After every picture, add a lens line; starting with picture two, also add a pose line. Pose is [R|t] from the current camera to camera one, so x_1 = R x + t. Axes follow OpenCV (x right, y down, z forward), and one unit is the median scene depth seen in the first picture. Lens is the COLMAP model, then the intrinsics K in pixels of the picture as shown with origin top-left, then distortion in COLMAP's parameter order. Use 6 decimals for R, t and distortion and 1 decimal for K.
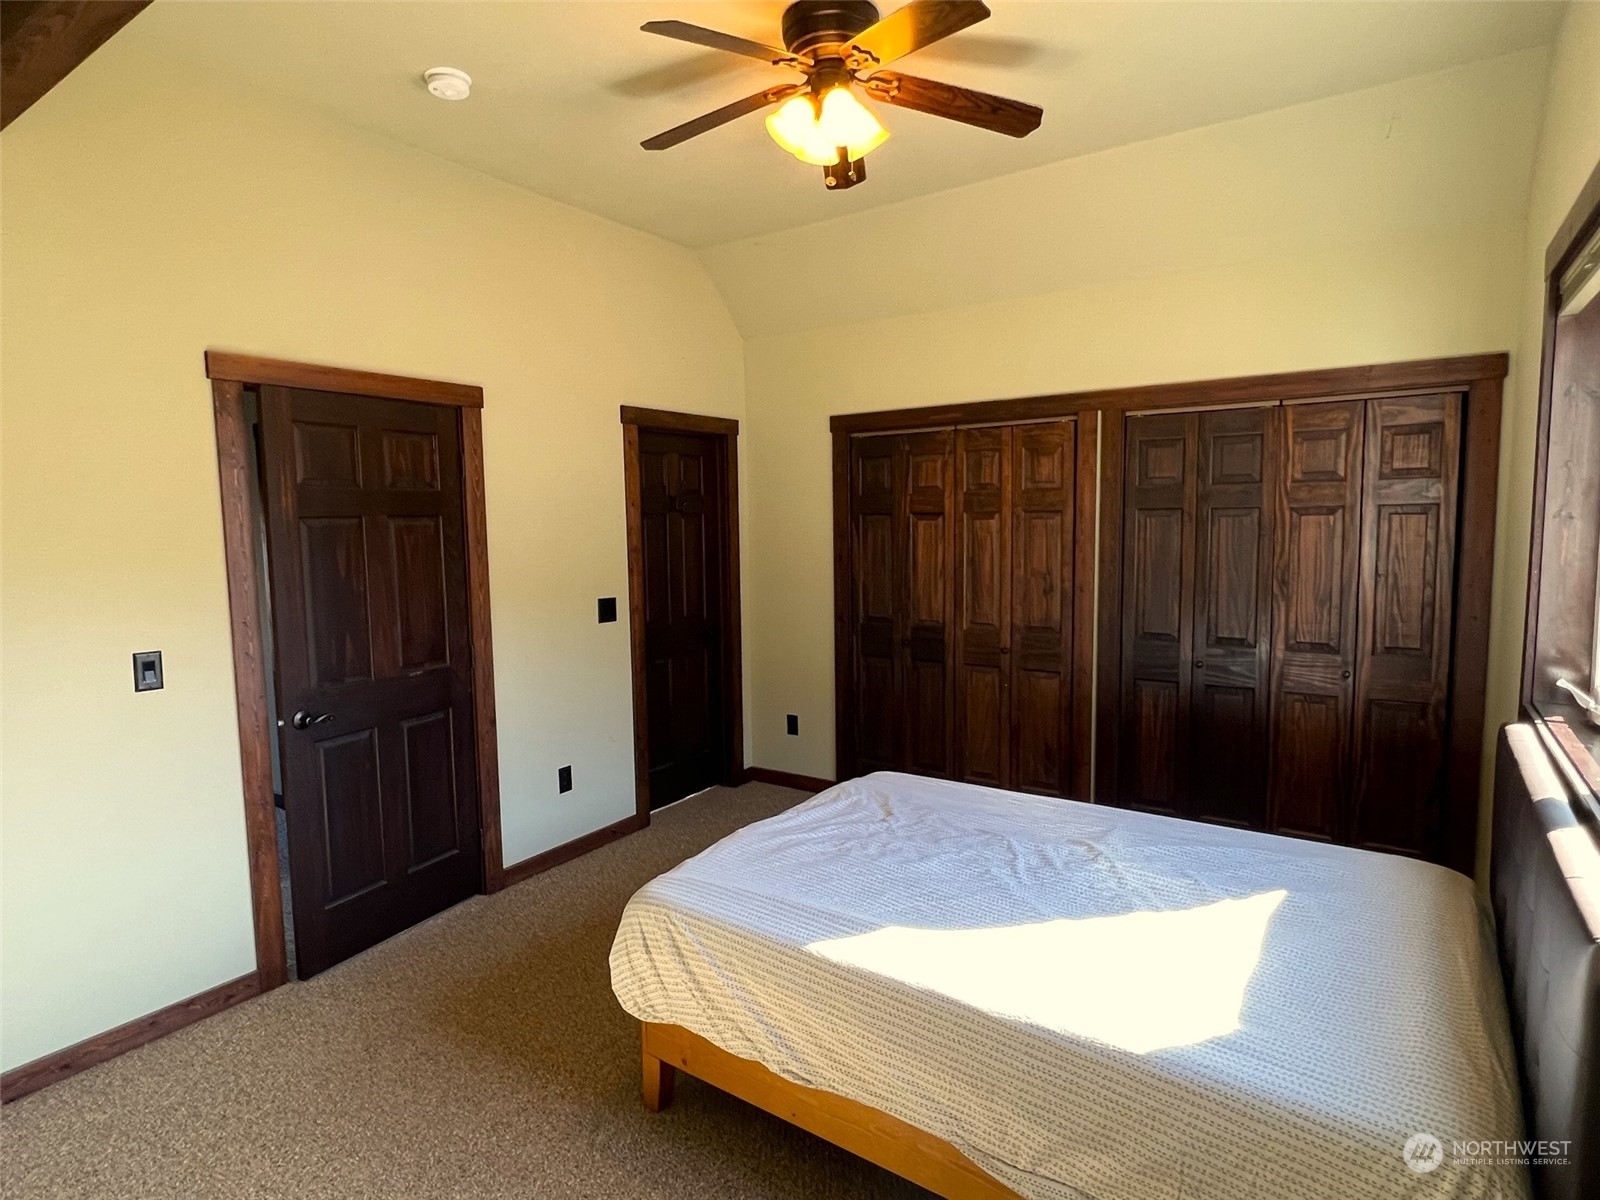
lens RADIAL K [[871.4, 0, 793.6], [0, 871.4, 598.2], [0, 0, 1]] dist [0.003584, 0.000699]
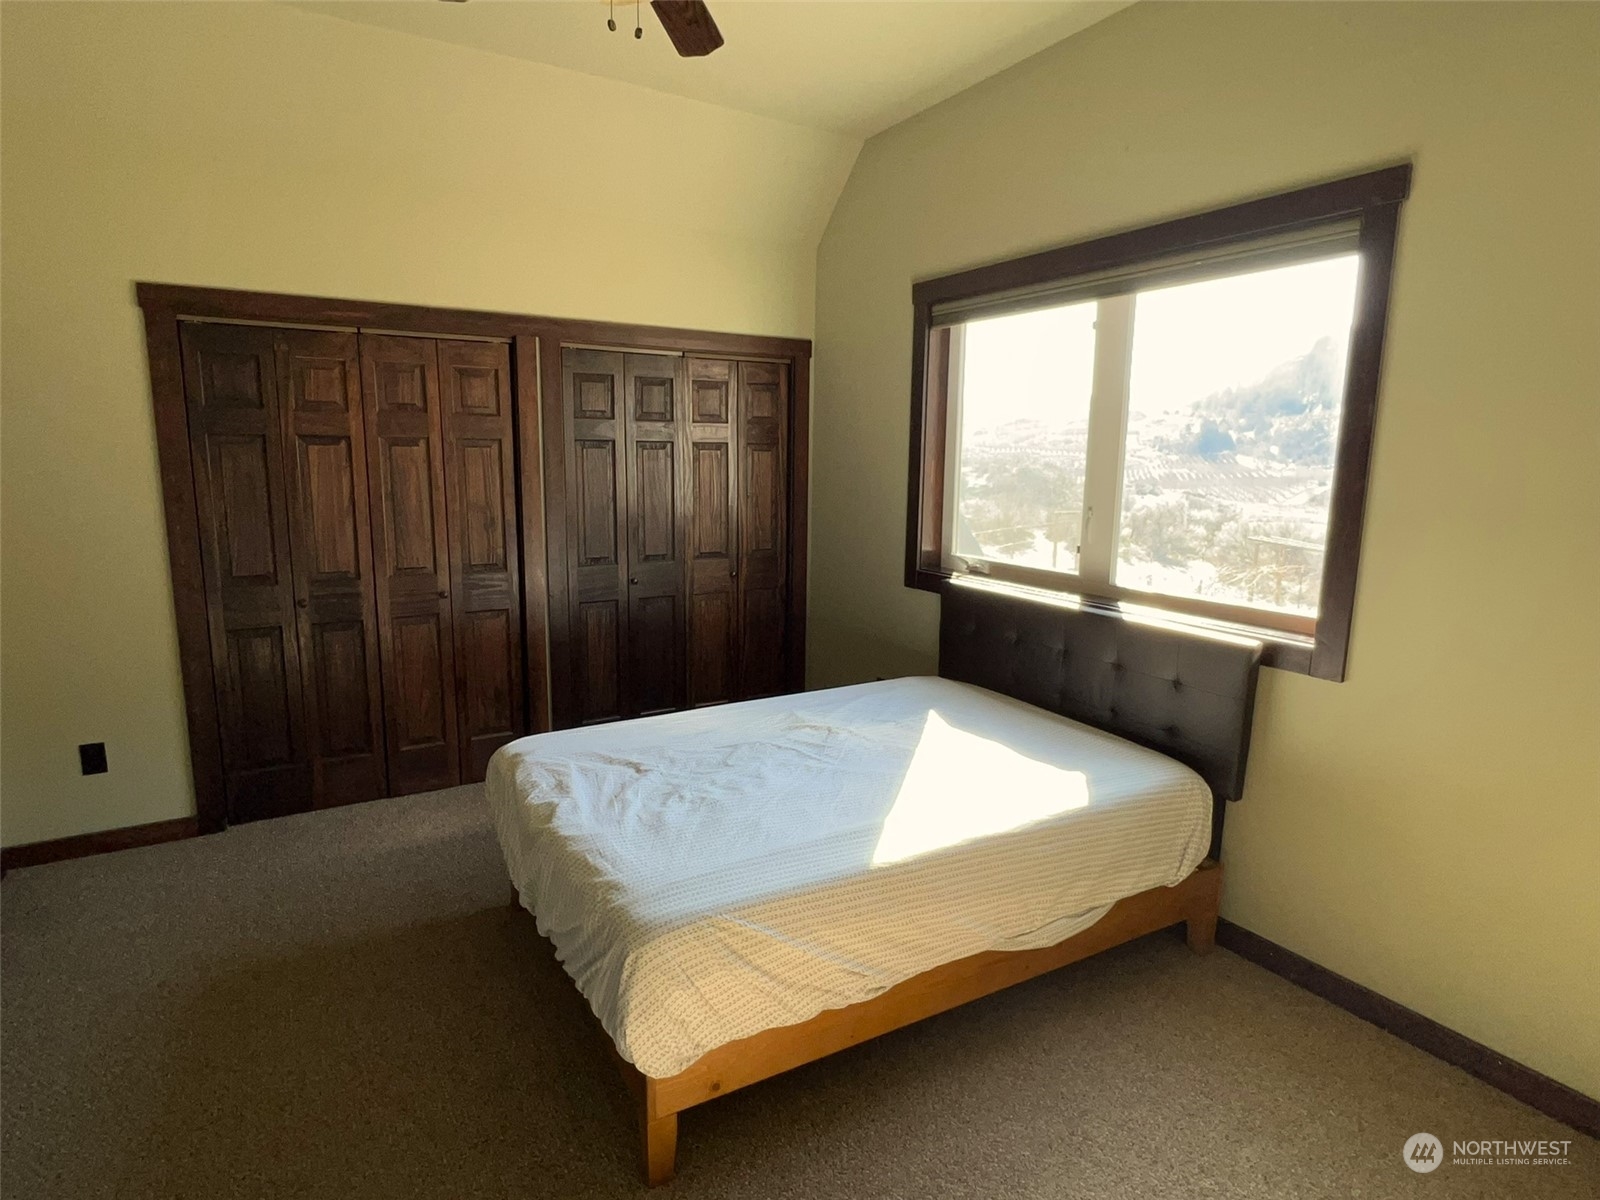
lens RADIAL K [[871.4, 0, 793.6], [0, 871.4, 598.2], [0, 0, 1]] dist [0.003584, 0.000699]
pose [[0.424886, -0.129810, 0.895891, -0.452973], [0.066912, 0.991461, 0.111924, -0.014297], [-0.902770, 0.012391, 0.429944, 0.325321]]
